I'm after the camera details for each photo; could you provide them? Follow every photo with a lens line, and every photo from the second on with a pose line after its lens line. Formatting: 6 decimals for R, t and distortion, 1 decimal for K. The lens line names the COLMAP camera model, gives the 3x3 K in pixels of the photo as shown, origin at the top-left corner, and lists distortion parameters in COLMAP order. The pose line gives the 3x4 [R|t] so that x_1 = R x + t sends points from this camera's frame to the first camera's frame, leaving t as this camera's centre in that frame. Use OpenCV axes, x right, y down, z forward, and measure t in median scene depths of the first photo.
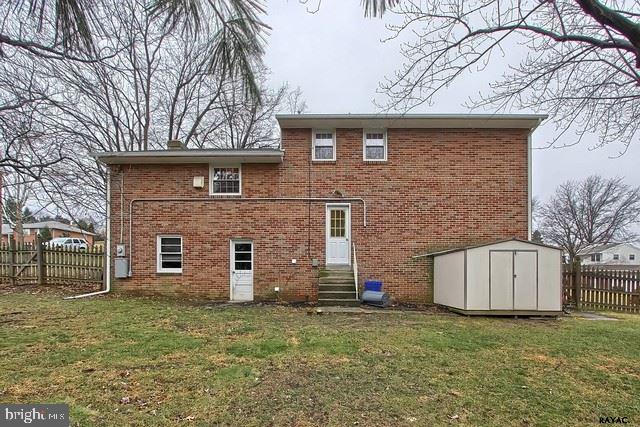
lens RADIAL K [[316.2, 0, 320.1], [0, 316.2, 278.7], [0, 0, 1]] dist [-0.001316, -0.000097]
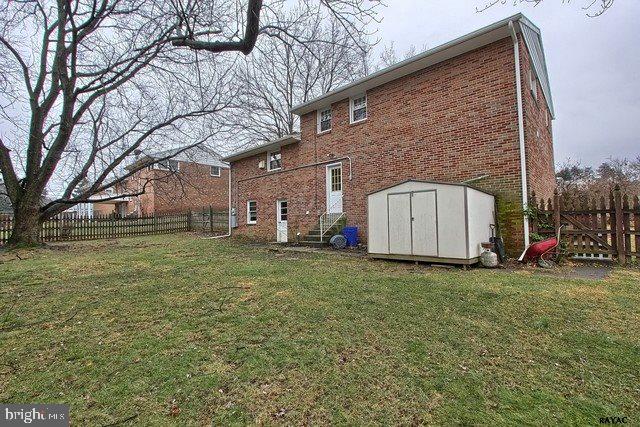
lens RADIAL K [[295.1, 0, 319.0], [0, 295.1, 210.4], [0, 0, 1]] dist [0.000040, 0.000257]
pose [[0.743644, -0.053967, -0.666394, 0.766995], [0.015455, 0.997858, -0.063564, 0.013762], [0.668397, 0.036970, 0.742886, 0.121609]]
